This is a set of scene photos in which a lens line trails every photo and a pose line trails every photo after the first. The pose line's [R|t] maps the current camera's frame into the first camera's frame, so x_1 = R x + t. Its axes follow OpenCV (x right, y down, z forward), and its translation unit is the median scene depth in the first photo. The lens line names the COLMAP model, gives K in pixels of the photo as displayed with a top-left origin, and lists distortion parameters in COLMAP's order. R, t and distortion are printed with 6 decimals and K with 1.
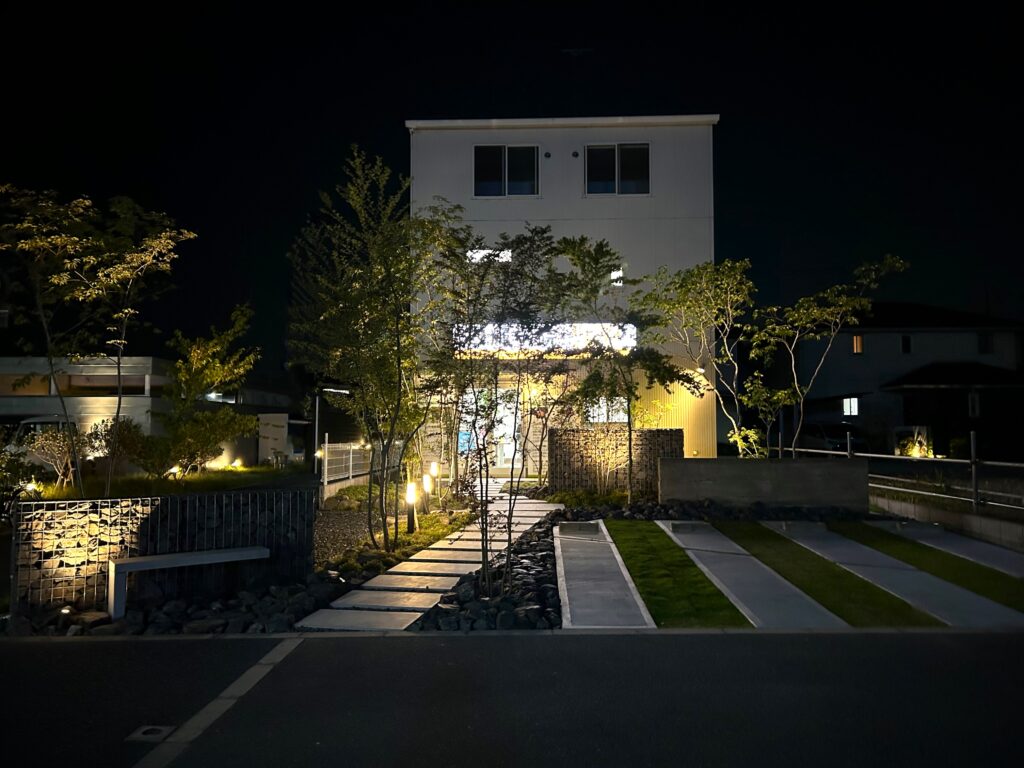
lens RADIAL K [[788.1, 0, 512.0], [0, 788.1, 384.0], [0, 0, 1]] dist [-0.031223, 0.000005]
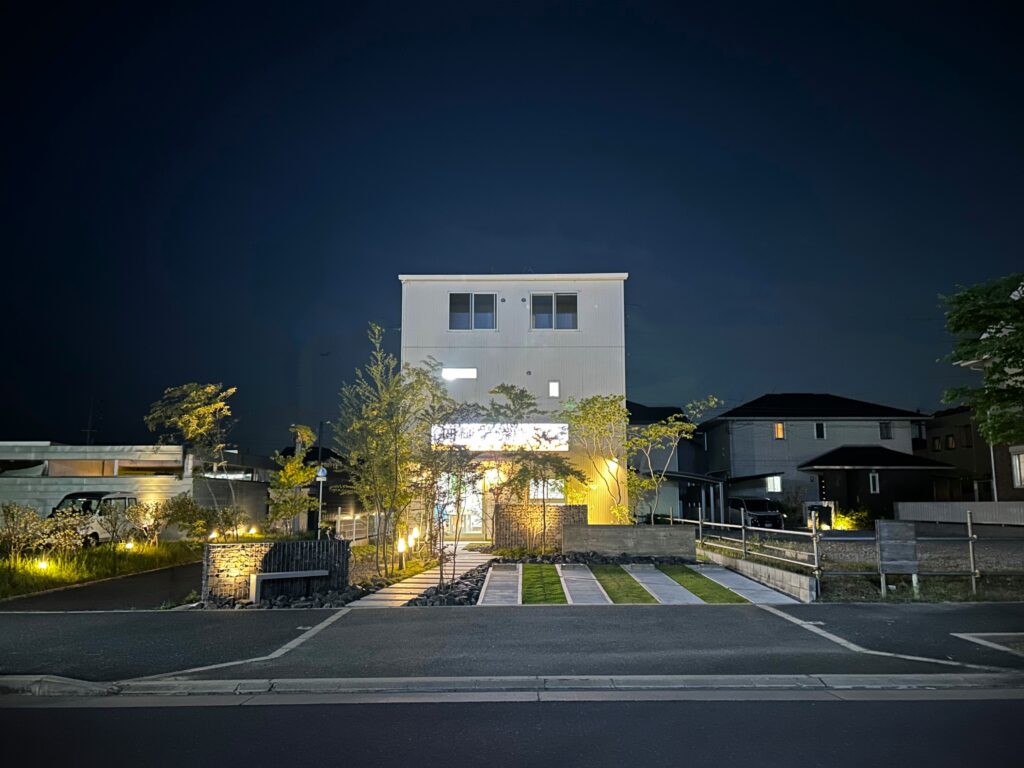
lens RADIAL K [[766.5, 0, 512.0], [0, 766.5, 384.0], [0, 0, 1]] dist [0.005932, 0.000095]
pose [[0.999724, 0.006197, 0.022662, 0.054278], [-0.004061, 0.995648, -0.093100, -0.040859], [-0.023141, 0.092983, 0.995399, -0.532467]]
